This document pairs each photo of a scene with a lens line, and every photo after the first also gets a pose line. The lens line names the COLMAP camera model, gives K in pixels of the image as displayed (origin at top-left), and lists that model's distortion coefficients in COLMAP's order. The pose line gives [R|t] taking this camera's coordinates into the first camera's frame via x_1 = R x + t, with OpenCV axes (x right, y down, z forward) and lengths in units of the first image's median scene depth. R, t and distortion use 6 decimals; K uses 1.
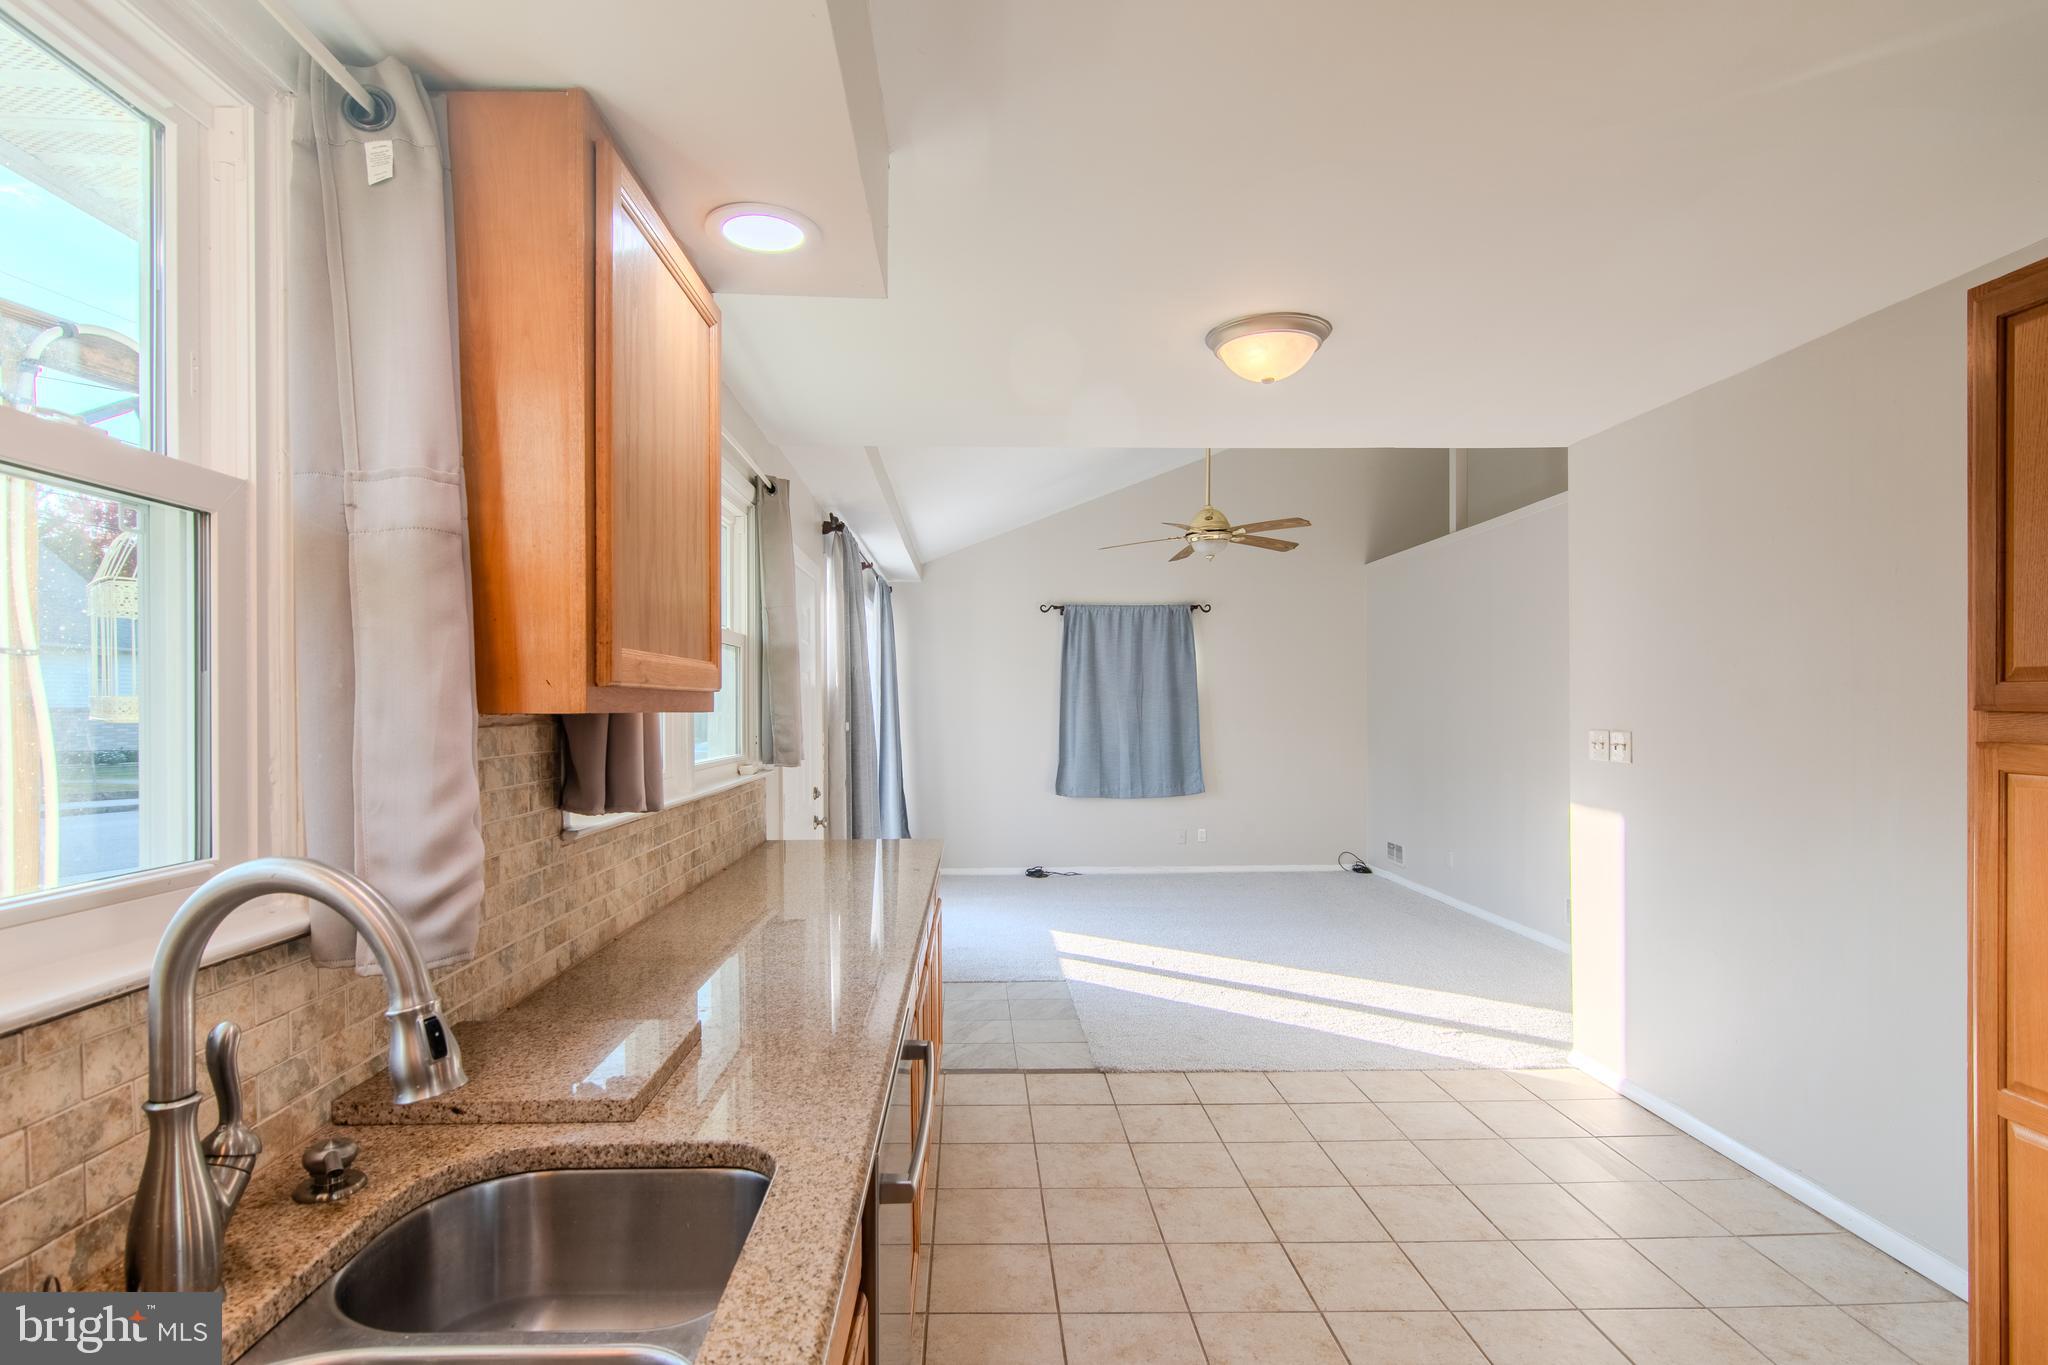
lens RADIAL K [[983.9, 0, 992.2], [0, 983.9, 702.6], [0, 0, 1]] dist [-0.000815, 0.000200]
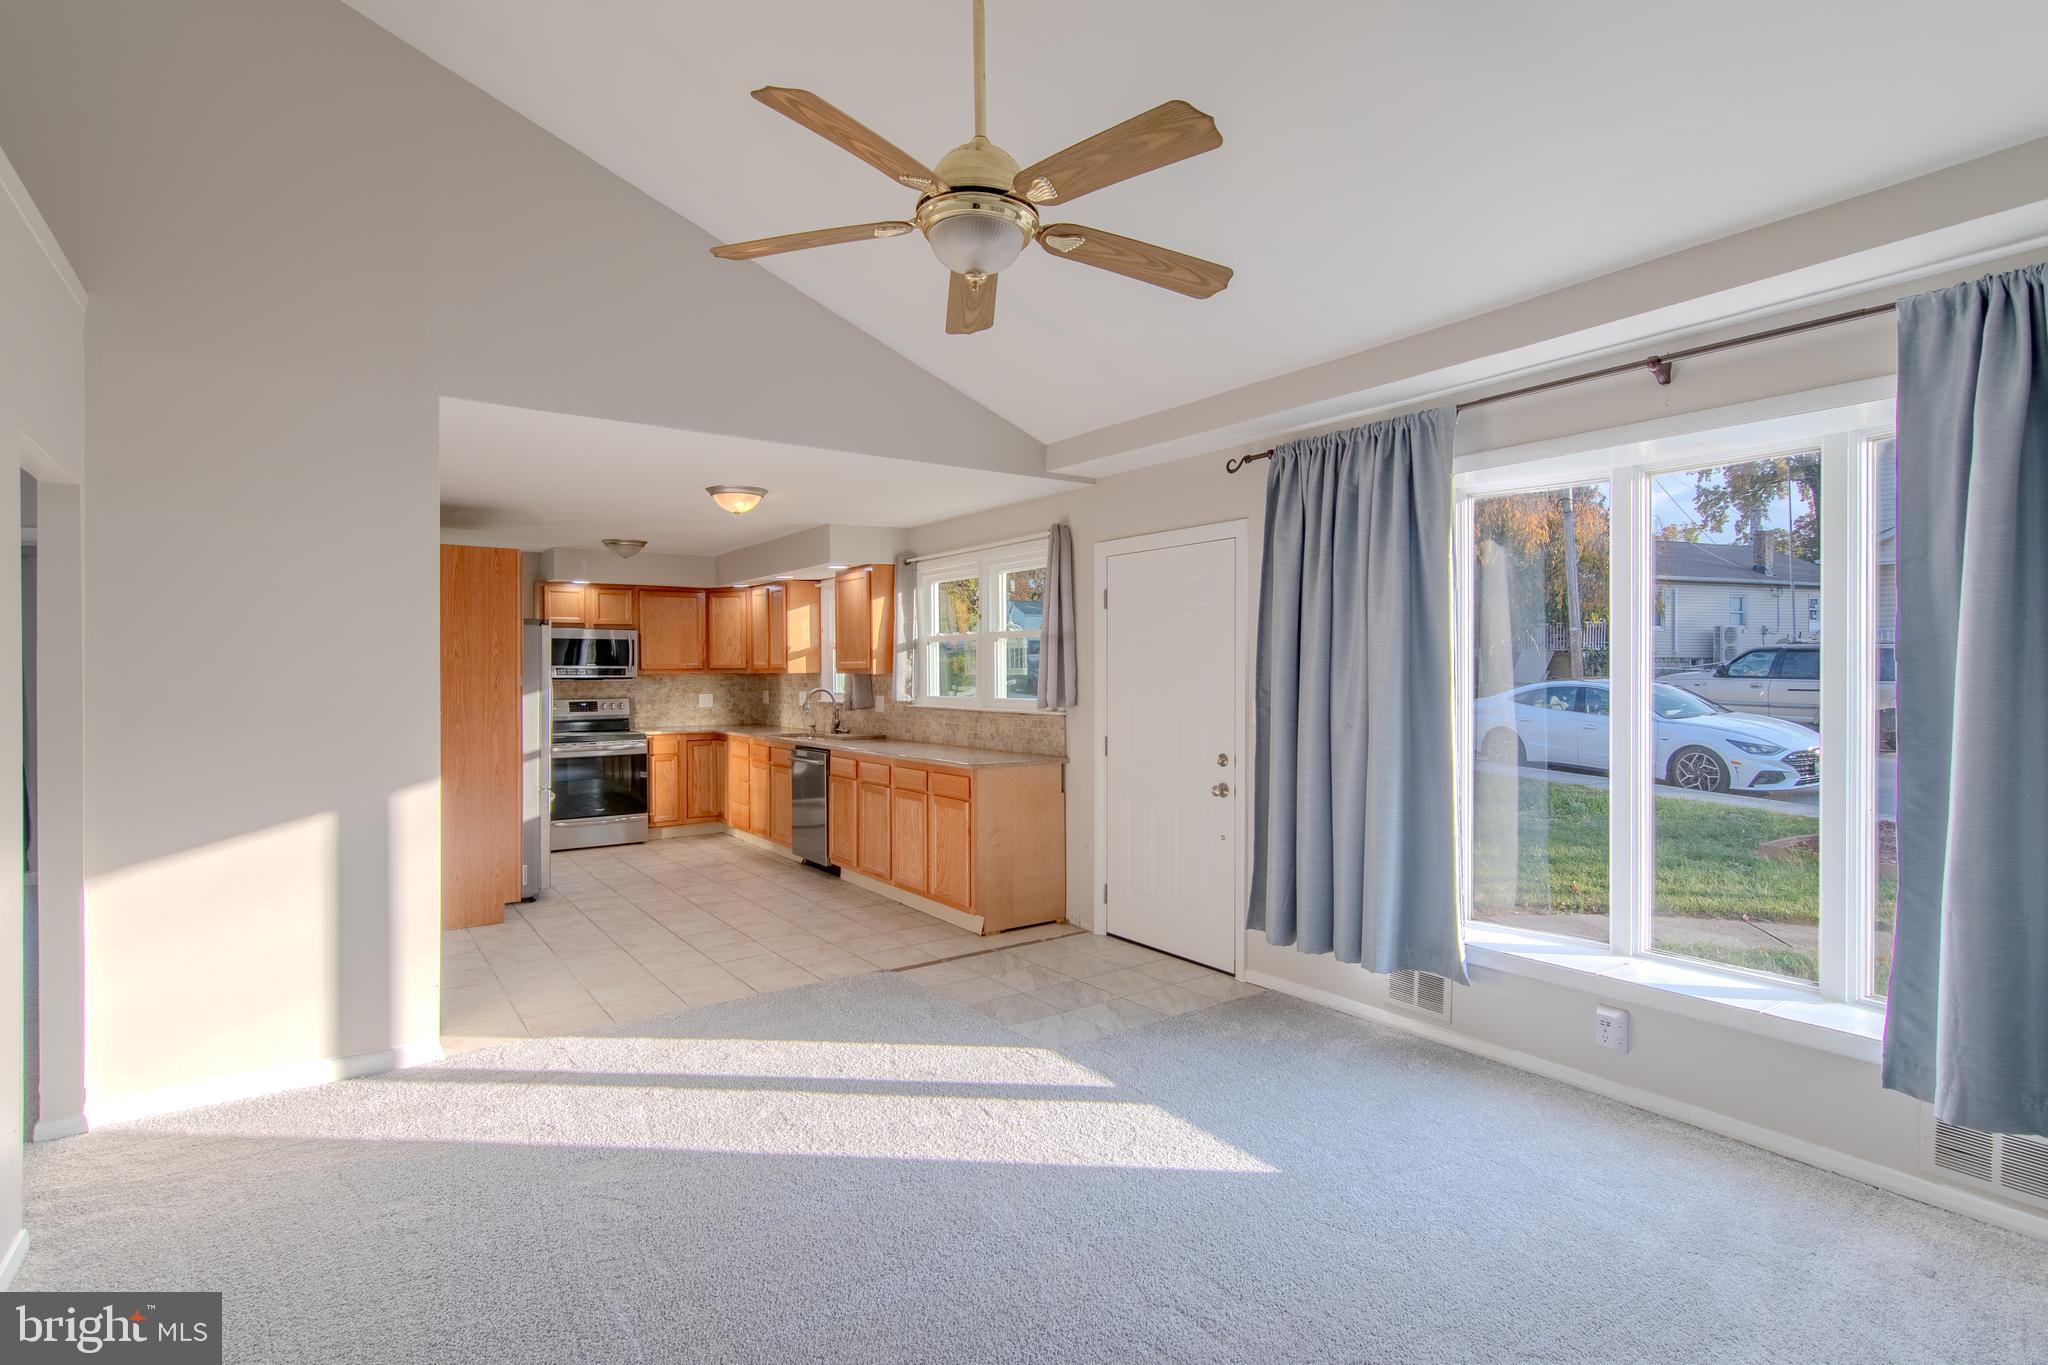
lens RADIAL K [[1003.4, 0, 1024.0], [0, 1003.4, 682.5], [0, 0, 1]] dist [-0.001458, 0.000250]
pose [[-0.823977, 0.014039, -0.566449, 0.309680], [0.010713, 0.999900, 0.009198, 0.002721], [0.566522, 0.001510, -0.824046, 0.977487]]
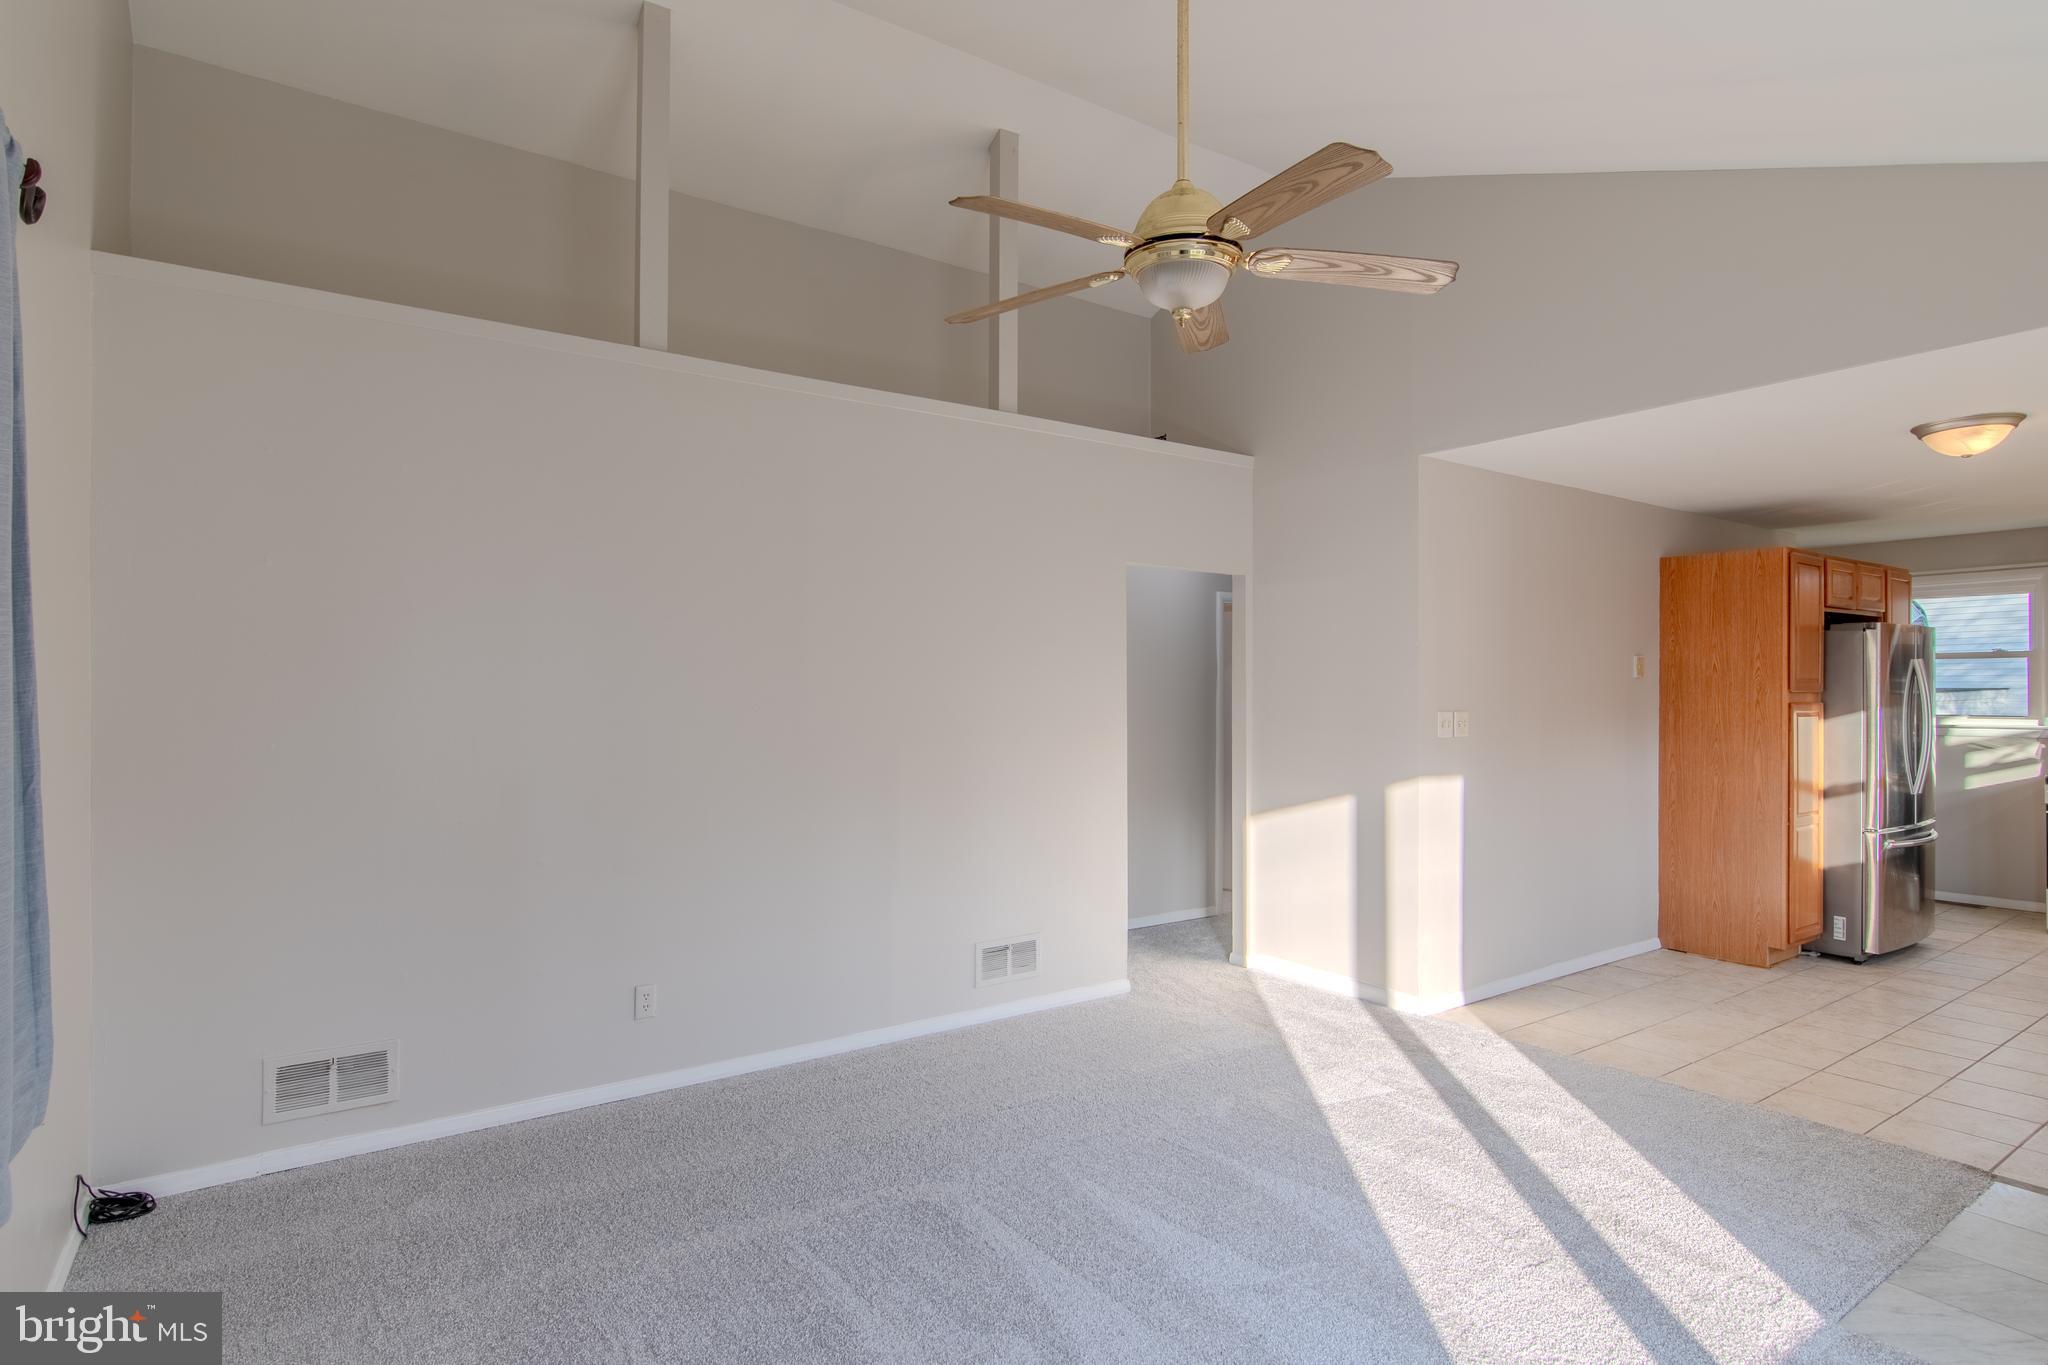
lens RADIAL K [[1080.3, 0, 1024.0], [0, 1080.3, 682.5], [0, 0, 1]] dist [0.001469, 0.000365]
pose [[-0.554934, 0.012418, 0.831802, -0.081346], [-0.000235, 0.999886, -0.015084, 0.005281], [-0.831894, -0.008567, -0.554868, 0.954623]]
